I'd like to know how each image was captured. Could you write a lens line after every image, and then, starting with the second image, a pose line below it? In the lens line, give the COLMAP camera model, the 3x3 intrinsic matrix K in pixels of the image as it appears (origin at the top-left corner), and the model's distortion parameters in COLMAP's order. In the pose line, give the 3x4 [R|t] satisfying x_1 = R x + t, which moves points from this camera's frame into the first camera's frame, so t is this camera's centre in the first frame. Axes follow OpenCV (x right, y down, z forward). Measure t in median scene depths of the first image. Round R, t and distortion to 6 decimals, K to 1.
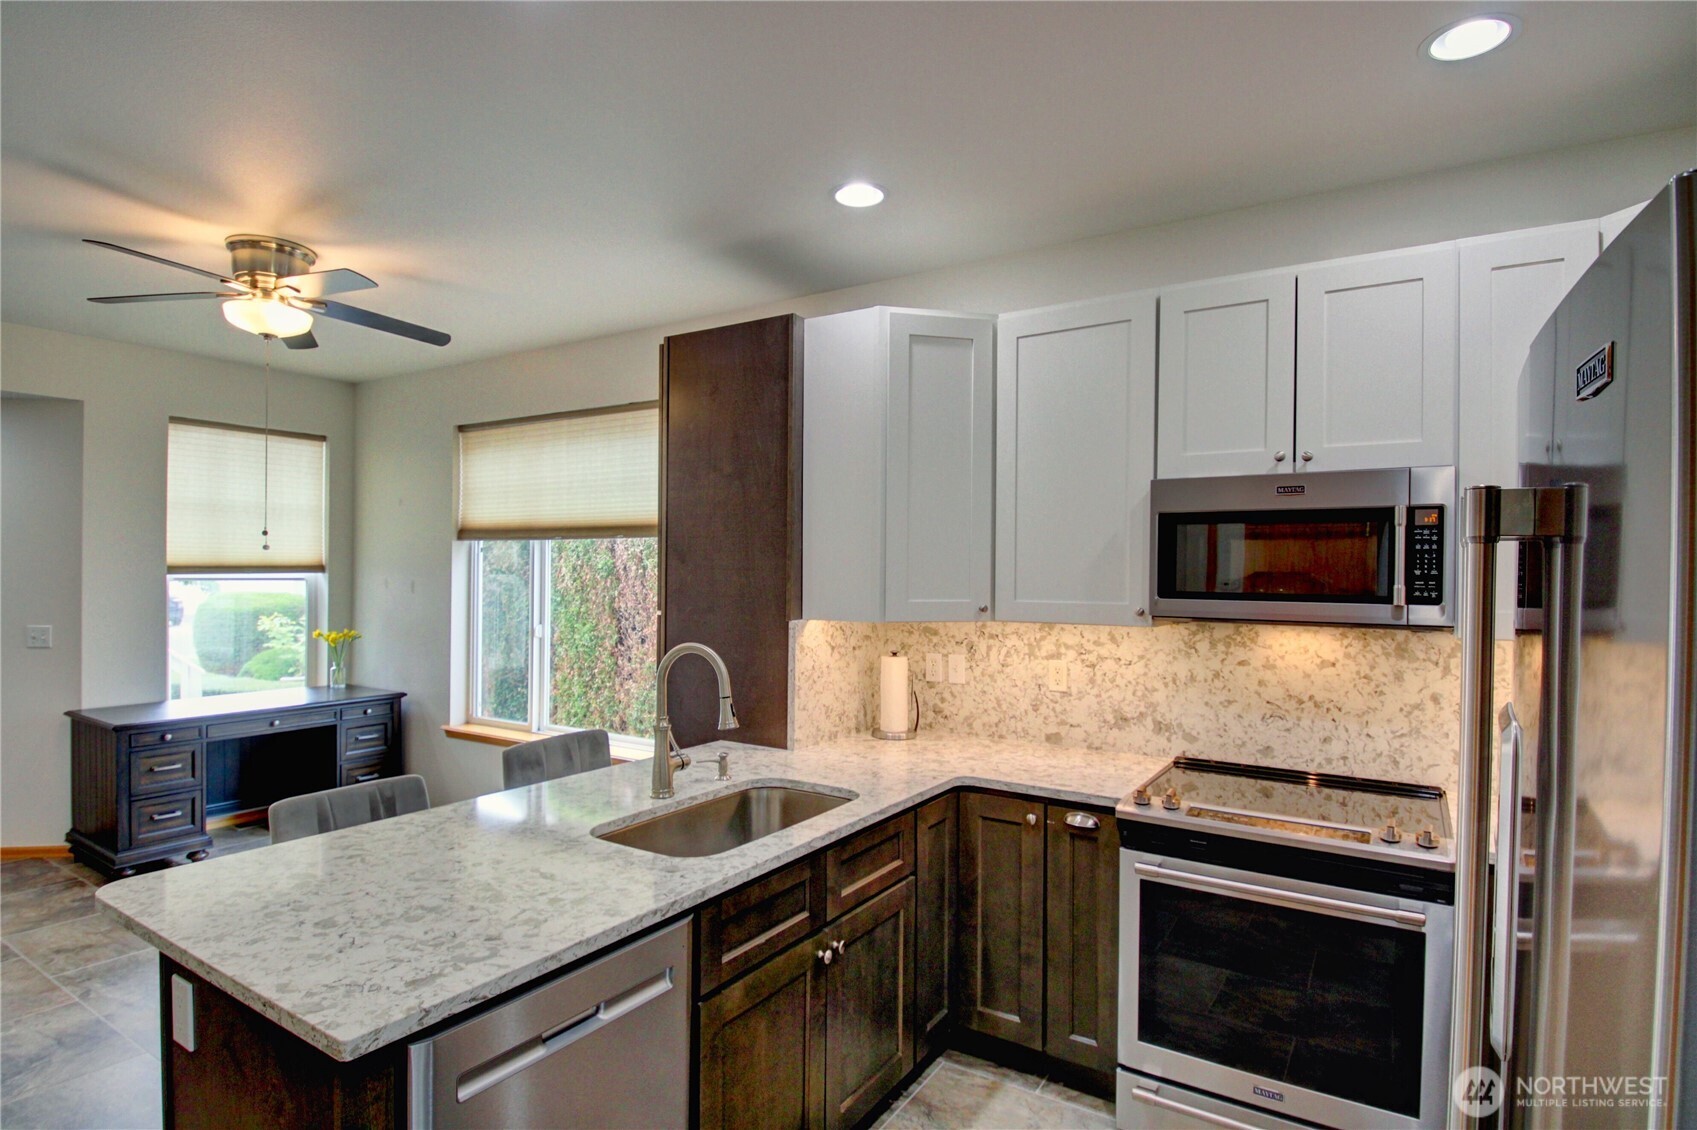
lens RADIAL K [[869.9, 0, 831.5], [0, 869.9, 575.8], [0, 0, 1]] dist [0.006946, -0.021600]
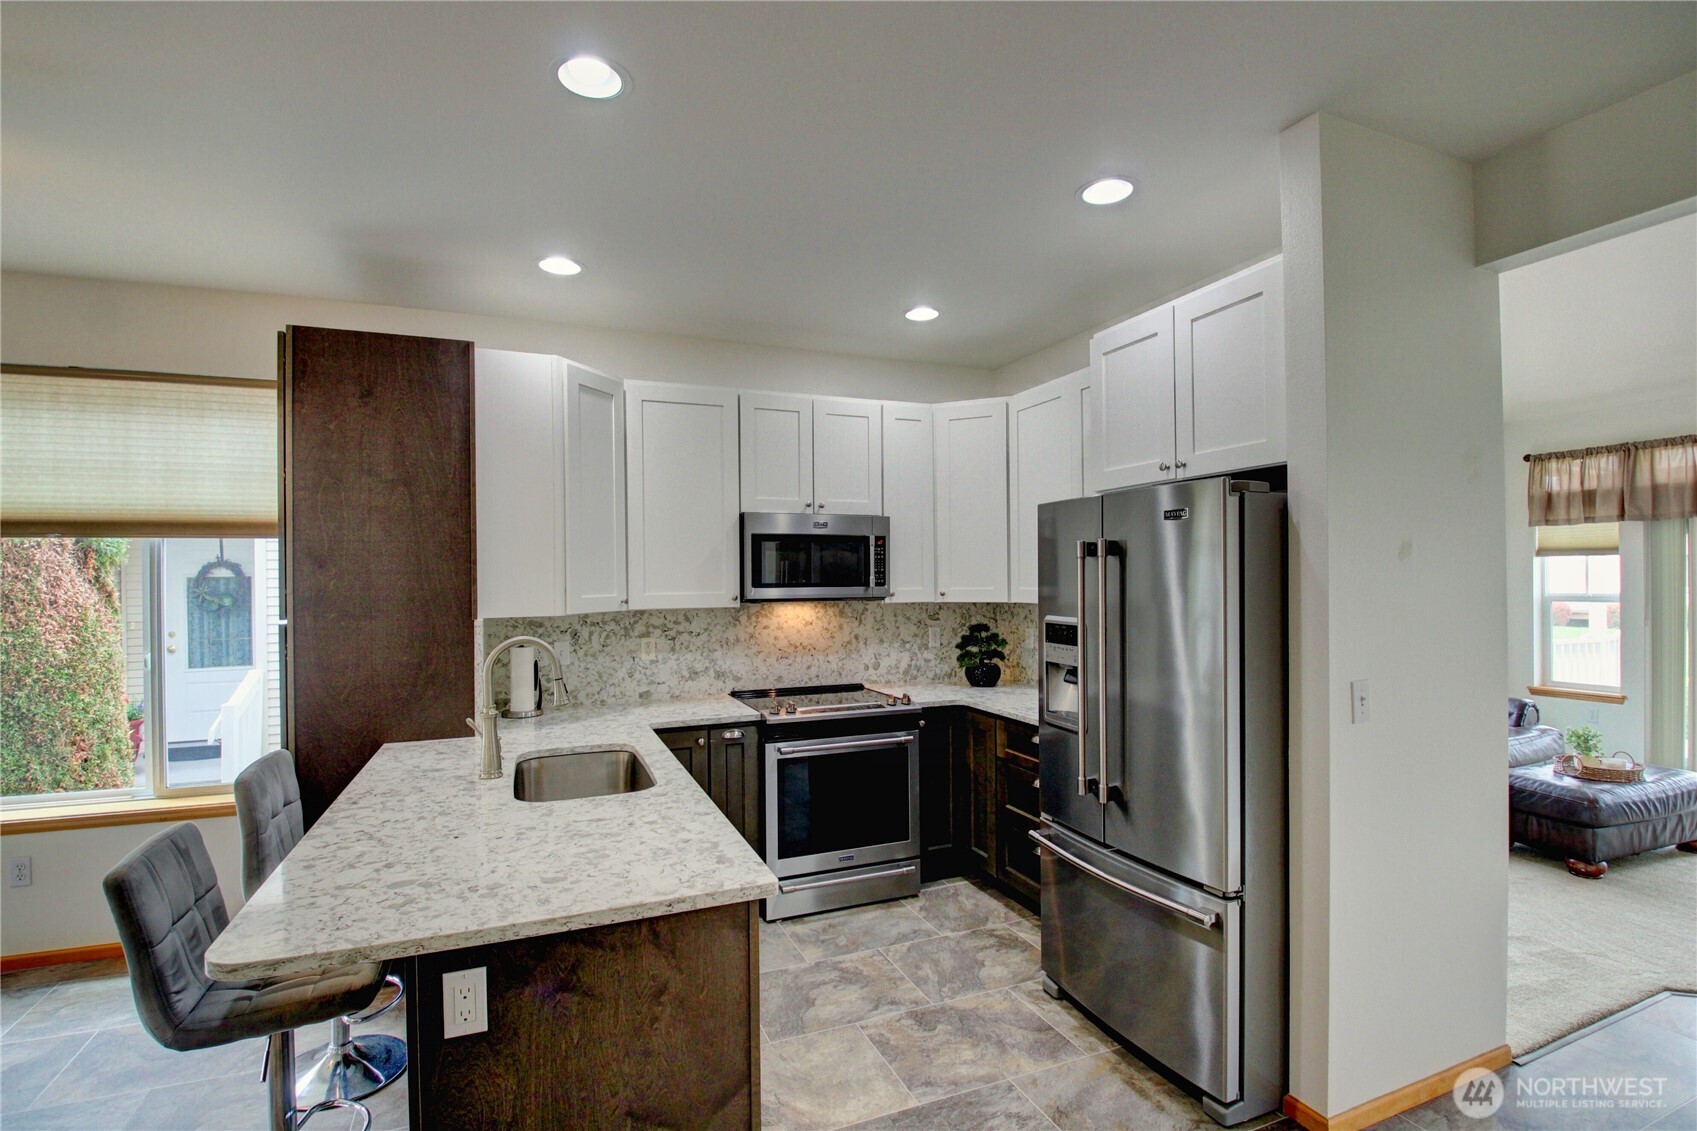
lens RADIAL K [[786.9, 0, 845.3], [0, 786.9, 573.6], [0, 0, 1]] dist [0.000870, -0.016940]
pose [[0.566797, -0.011484, 0.823777, -0.606244], [0.018084, 0.999835, 0.001496, 0.000704], [-0.823659, 0.014049, 0.566911, 0.043896]]
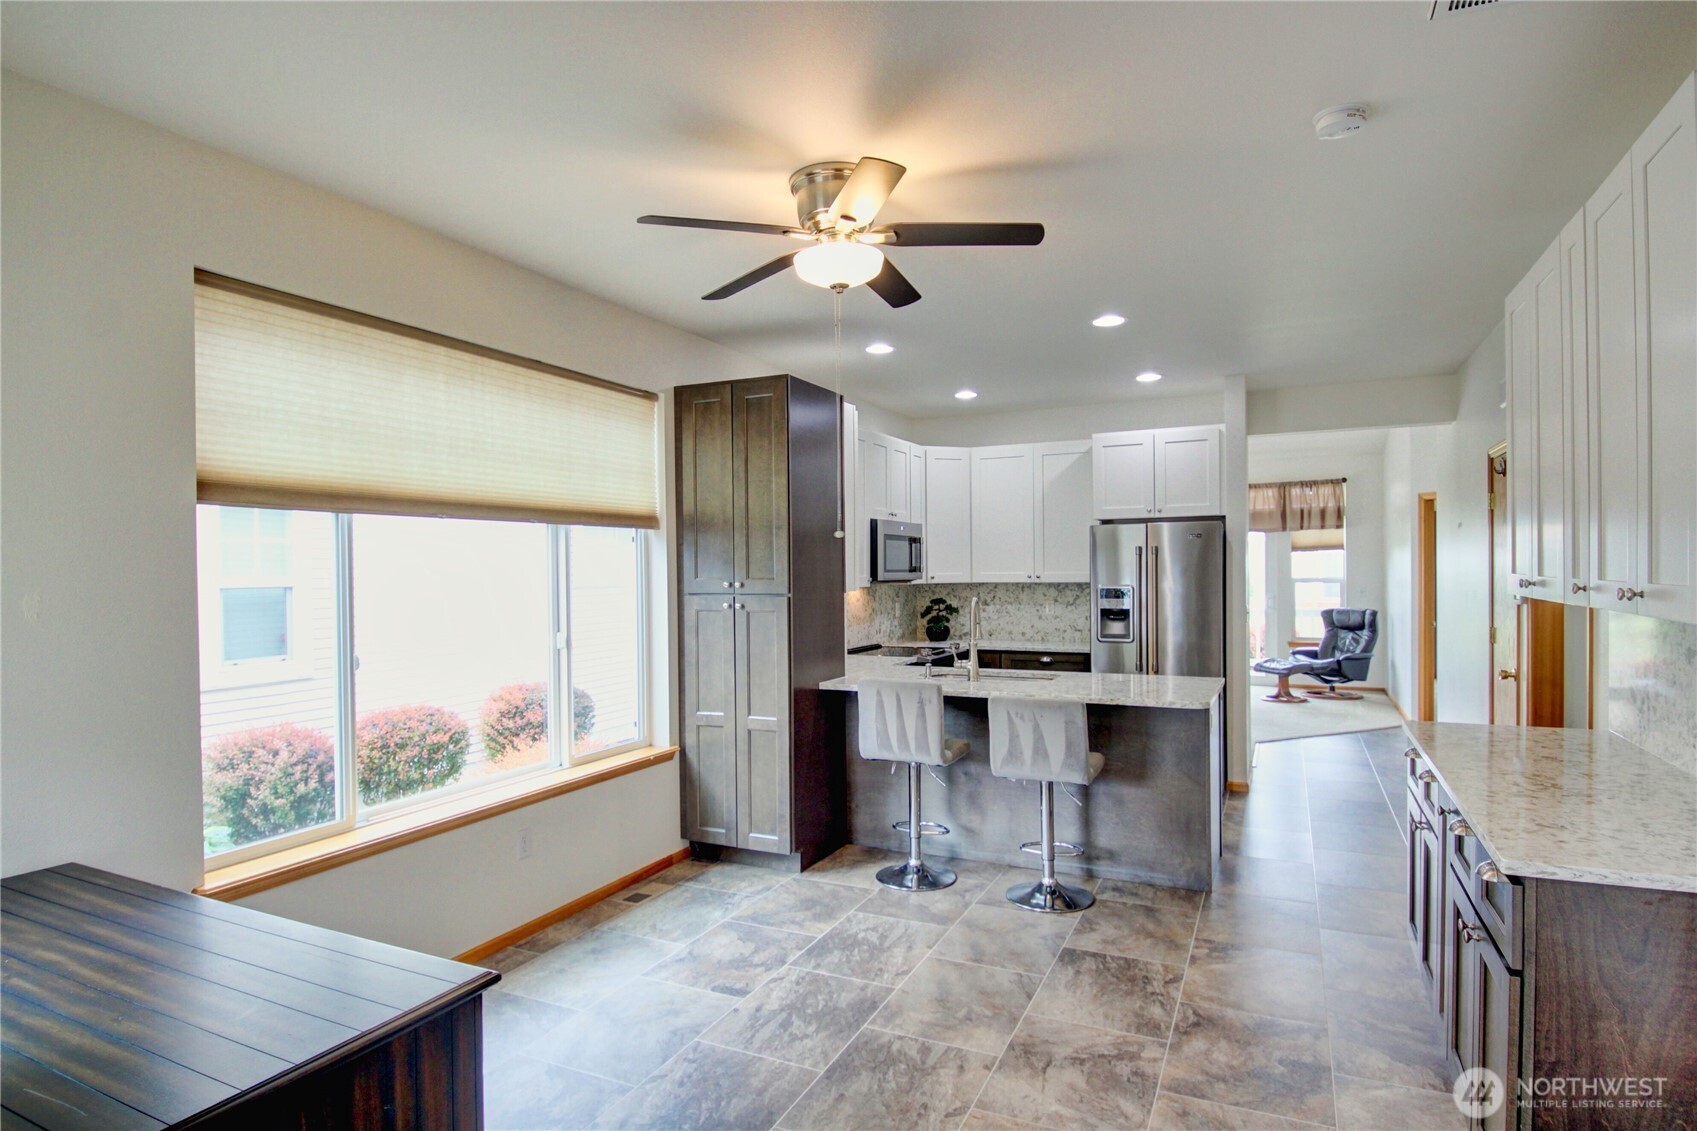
lens RADIAL K [[924.9, 0, 828.7], [0, 924.9, 572.6], [0, 0, 1]] dist [-0.013918, 0.000544]
pose [[-0.118372, -0.012437, 0.992891, -1.690460], [0.014052, 0.999800, 0.014198, -0.008715], [-0.992870, 0.015633, -0.118174, 1.224900]]
